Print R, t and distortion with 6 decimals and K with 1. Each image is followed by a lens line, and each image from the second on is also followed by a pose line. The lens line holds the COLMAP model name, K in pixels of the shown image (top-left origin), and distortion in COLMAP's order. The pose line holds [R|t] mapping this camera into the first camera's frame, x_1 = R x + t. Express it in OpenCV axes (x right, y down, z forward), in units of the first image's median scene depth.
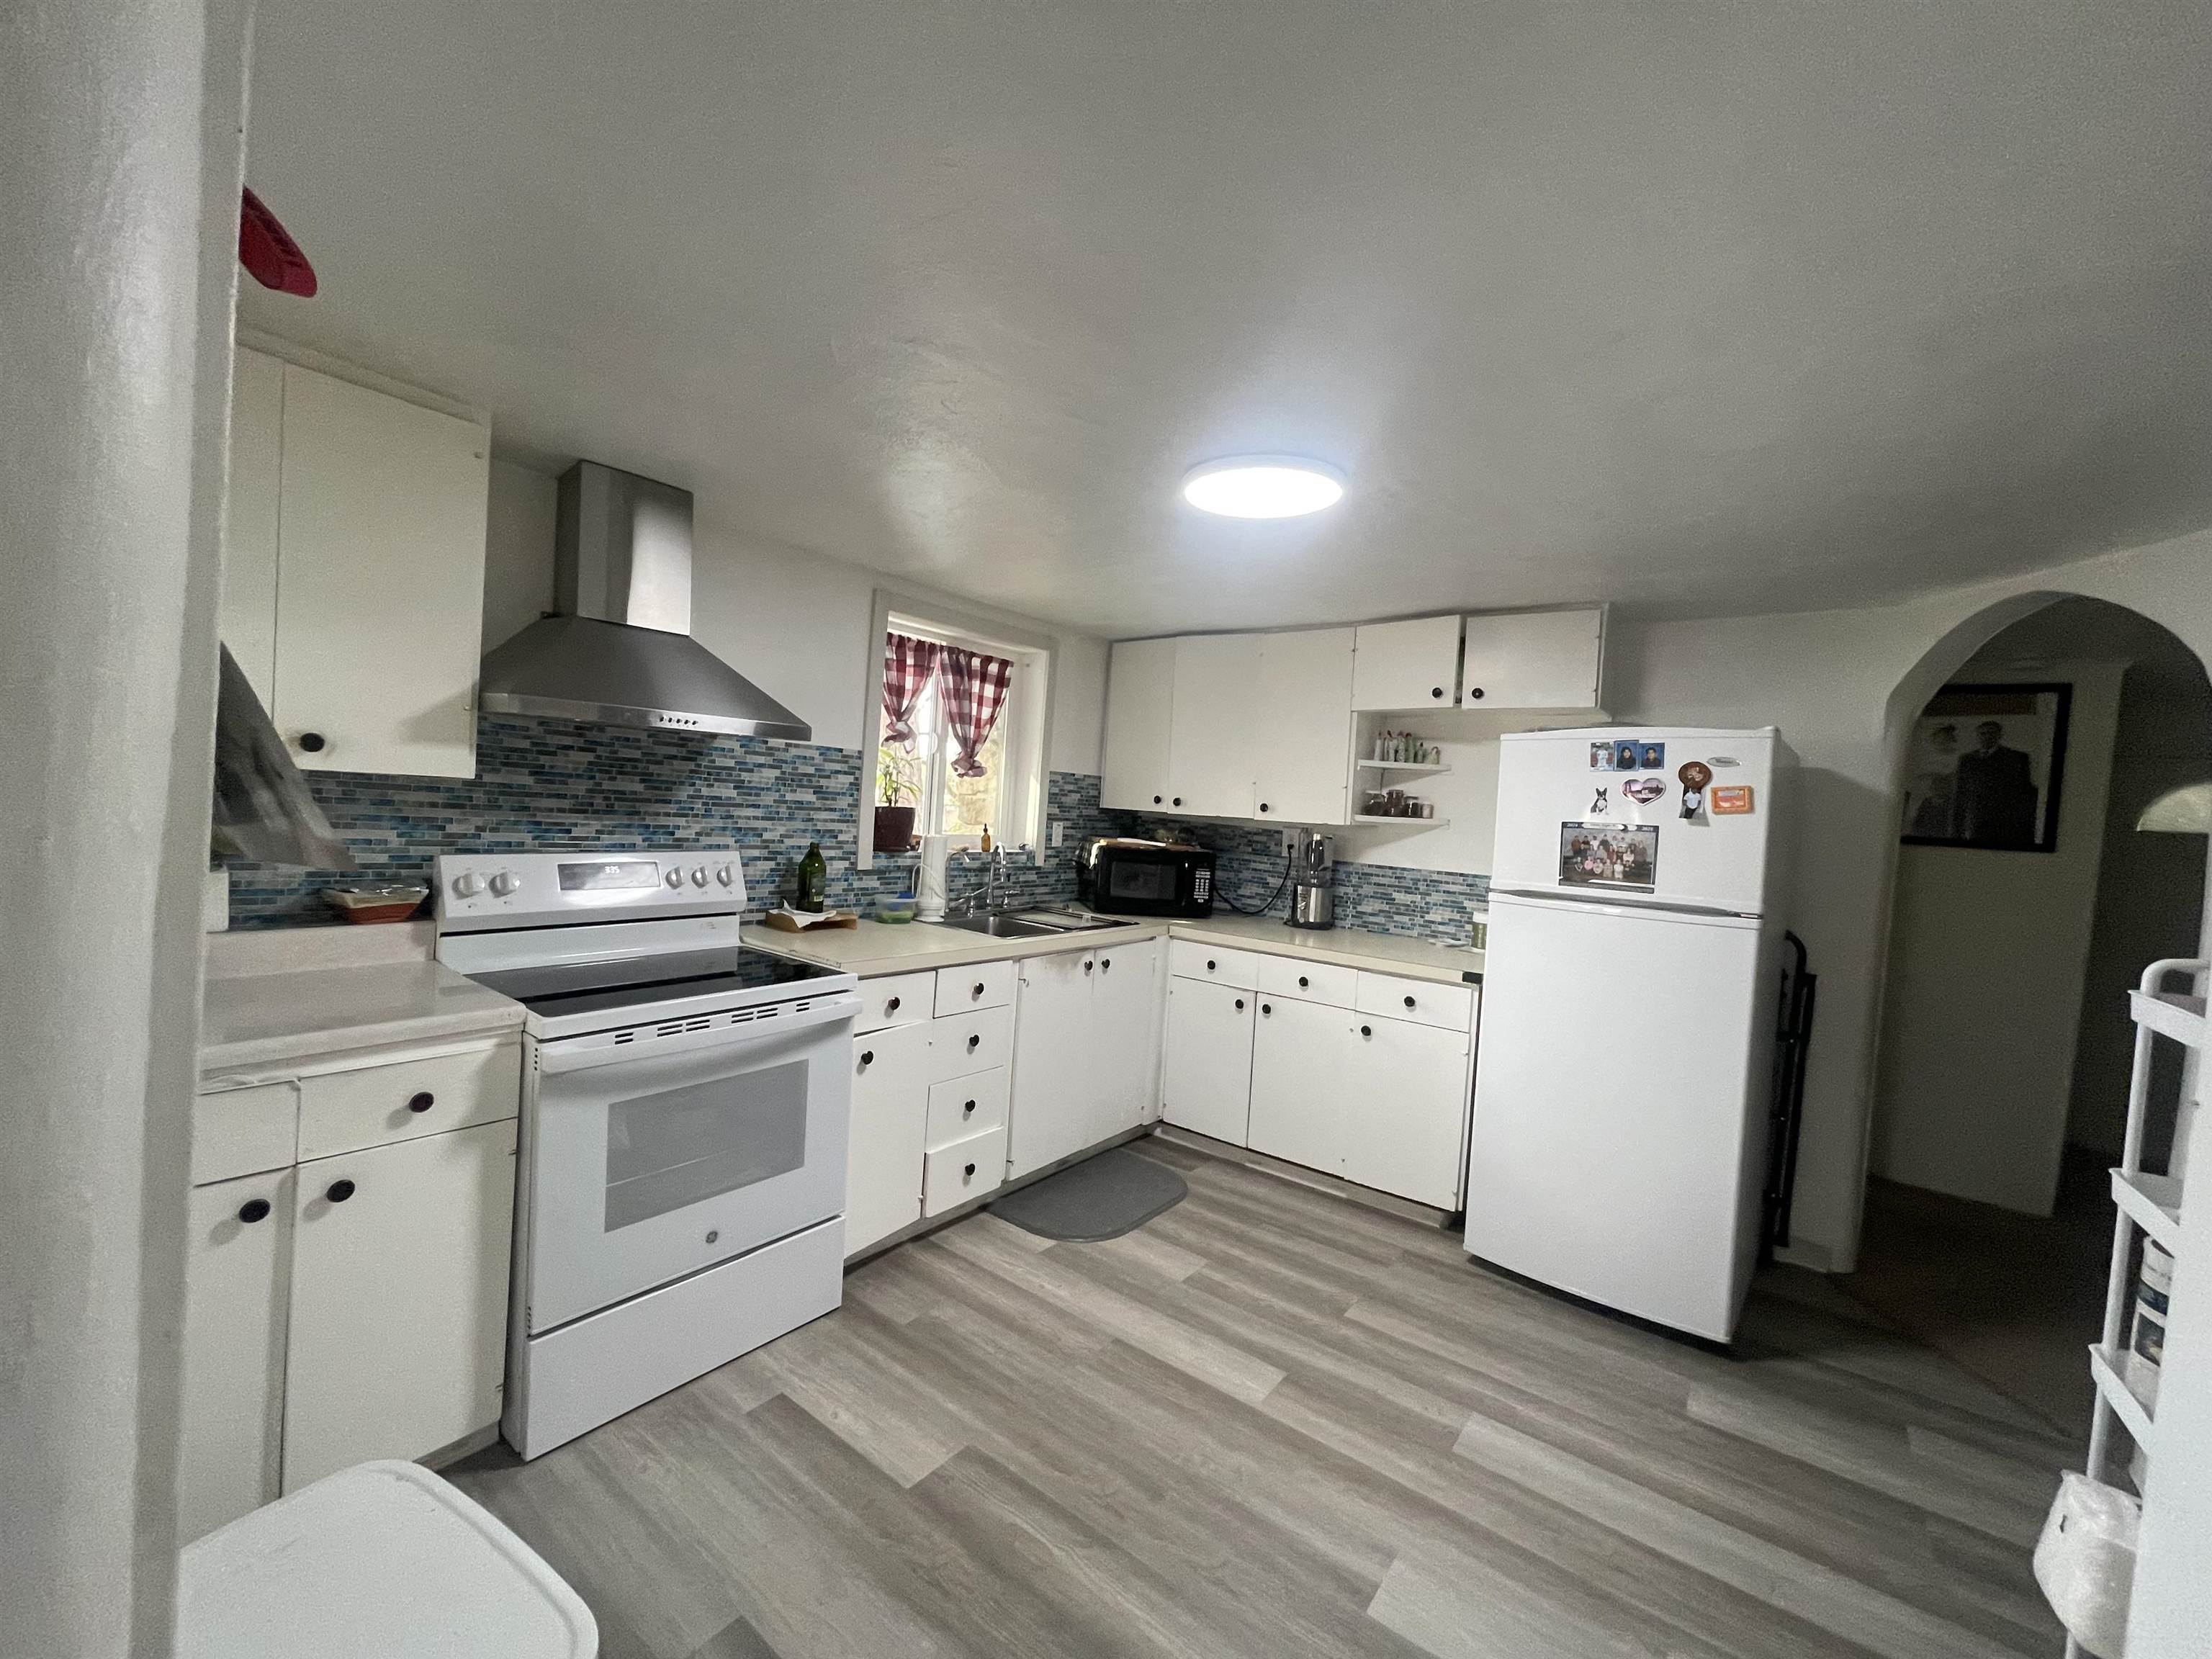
lens RADIAL K [[892.3, 0, 1111.0], [0, 892.3, 830.2], [0, 0, 1]] dist [-0.004604, 0.001010]
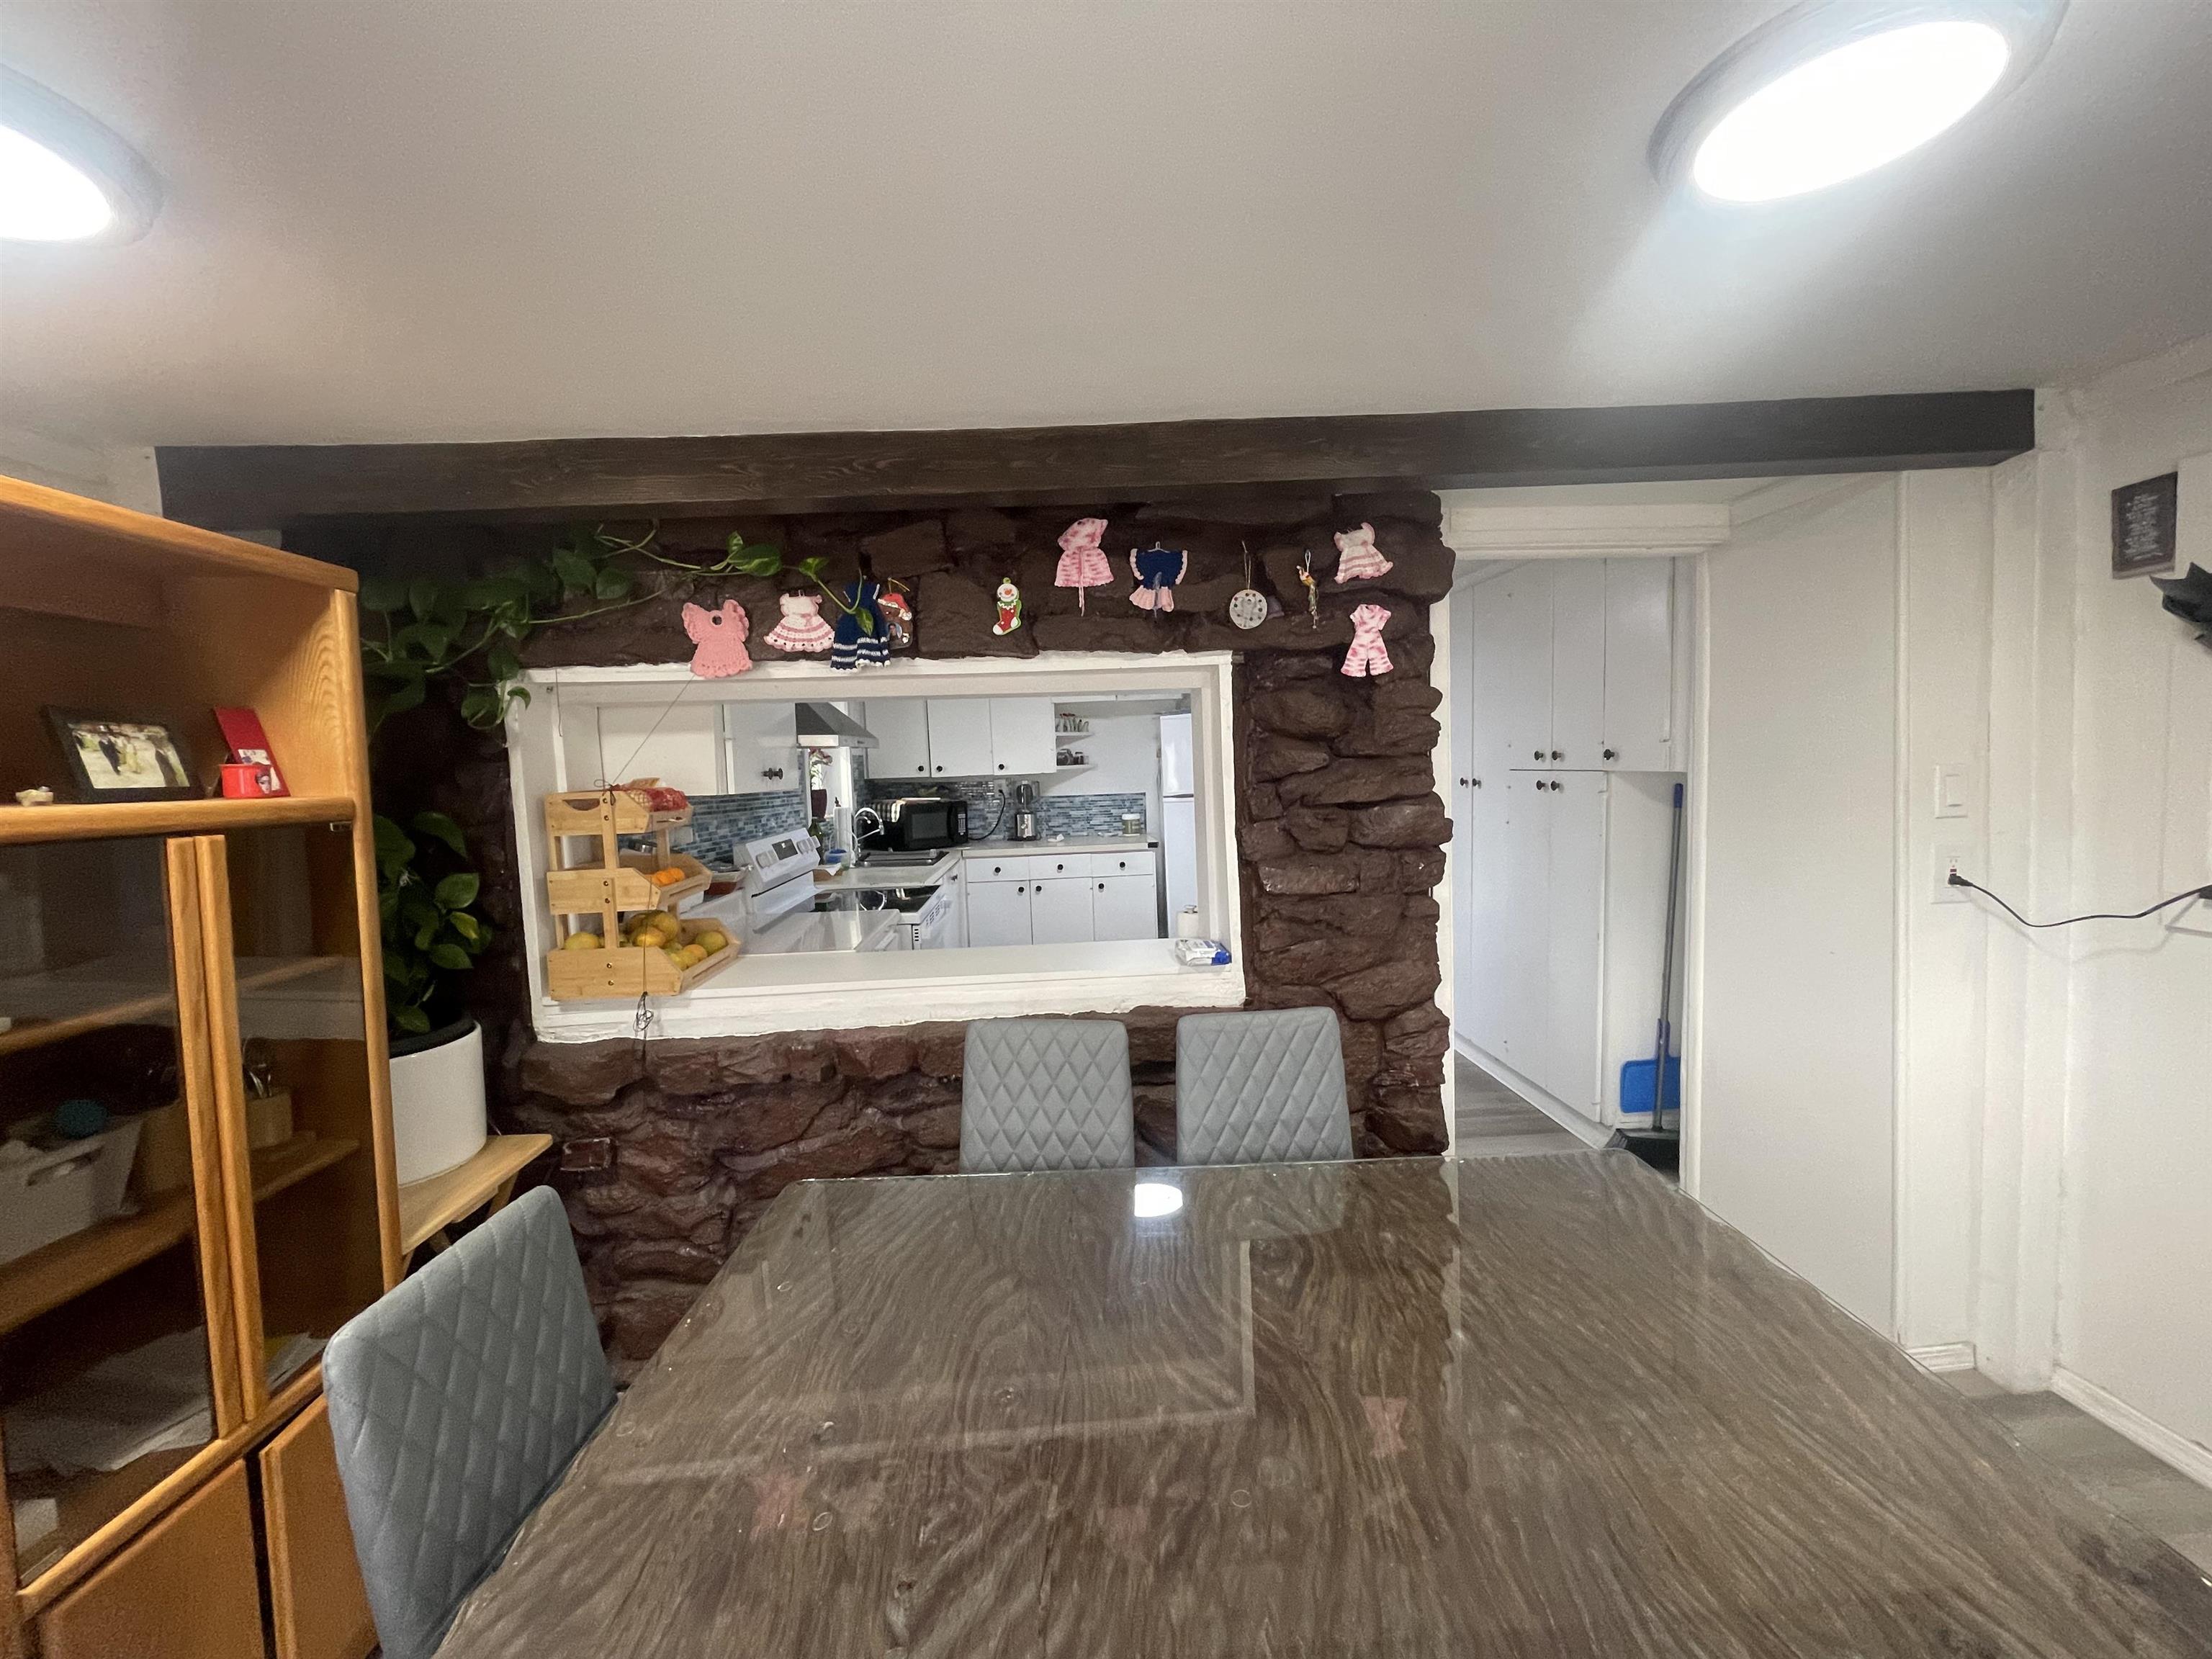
lens RADIAL K [[892.3, 0, 1101.6], [0, 892.3, 828.5], [0, 0, 1]] dist [-0.004604, 0.001010]
pose [[0.768197, -0.137110, 0.625360, -0.968090], [0.105786, 0.990555, 0.087232, -0.051383], [-0.631414, -0.000857, 0.775446, -0.447948]]
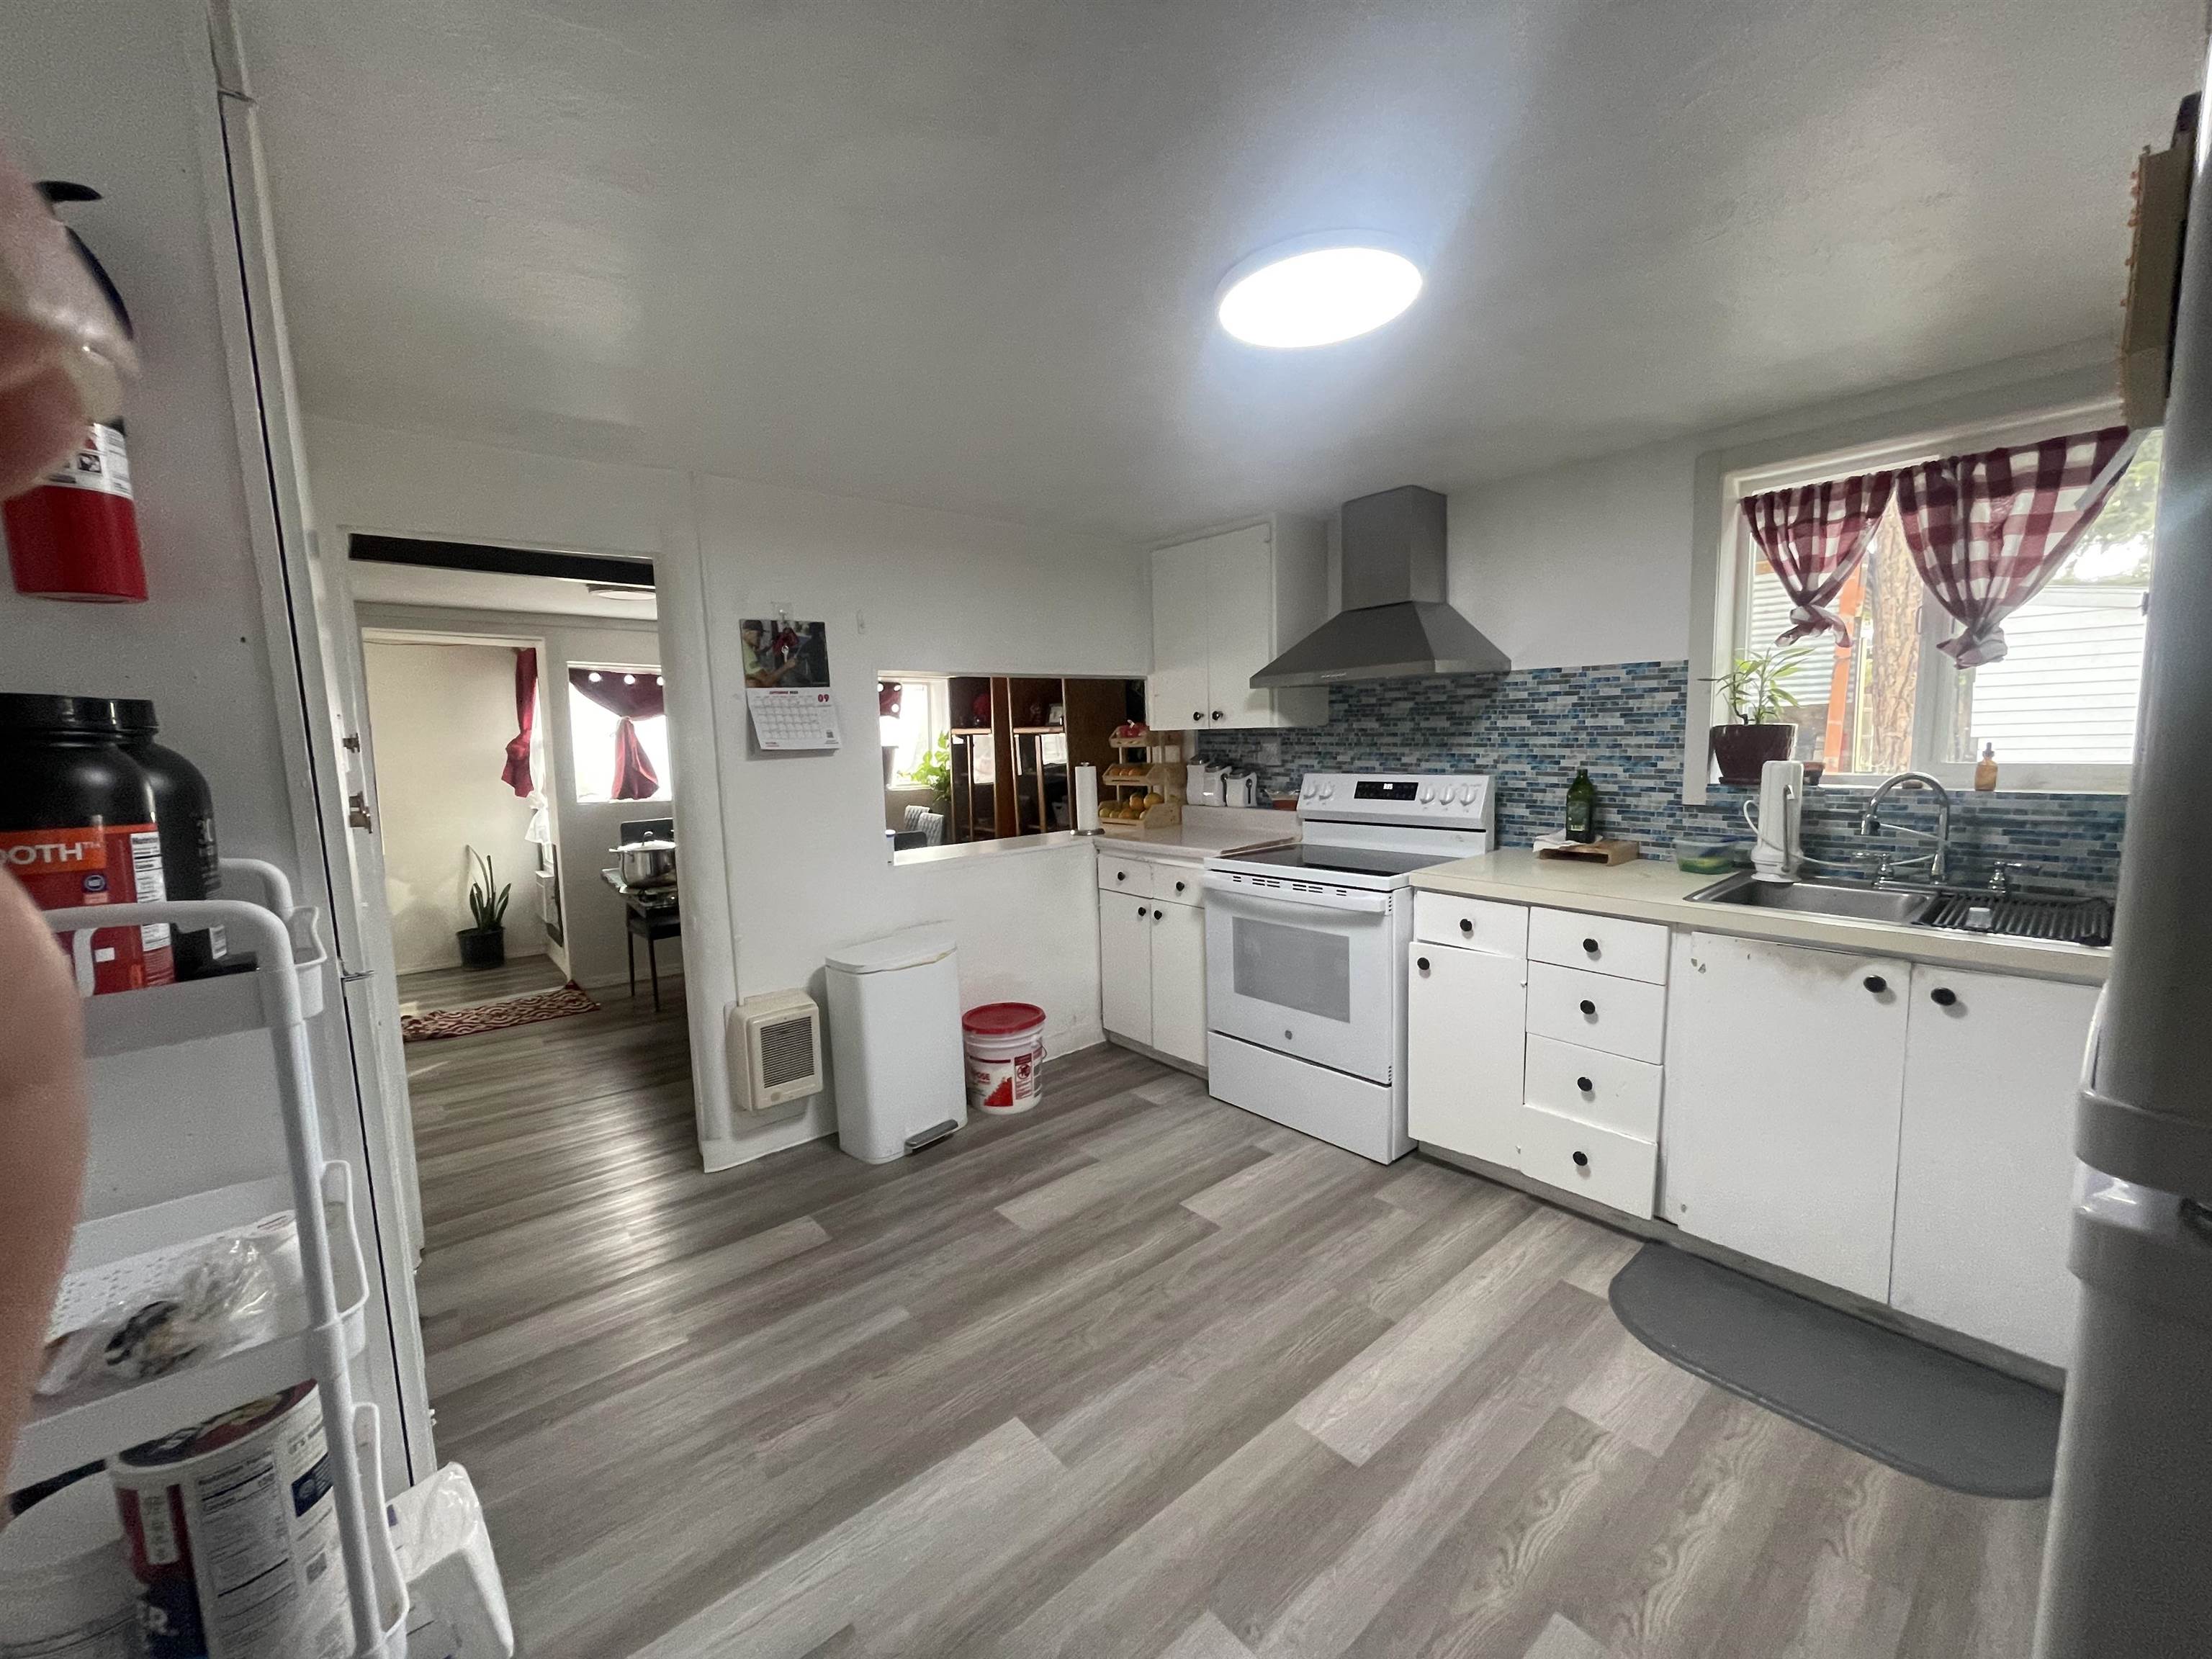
lens RADIAL K [[892.3, 0, 1098.4], [0, 892.3, 832.6], [0, 0, 1]] dist [-0.004604, 0.001010]
pose [[-0.231917, 0.053807, -0.971246, 0.790136], [-0.017154, 0.998087, 0.059390, 0.037265], [0.972584, 0.030434, -0.230550, 0.796802]]
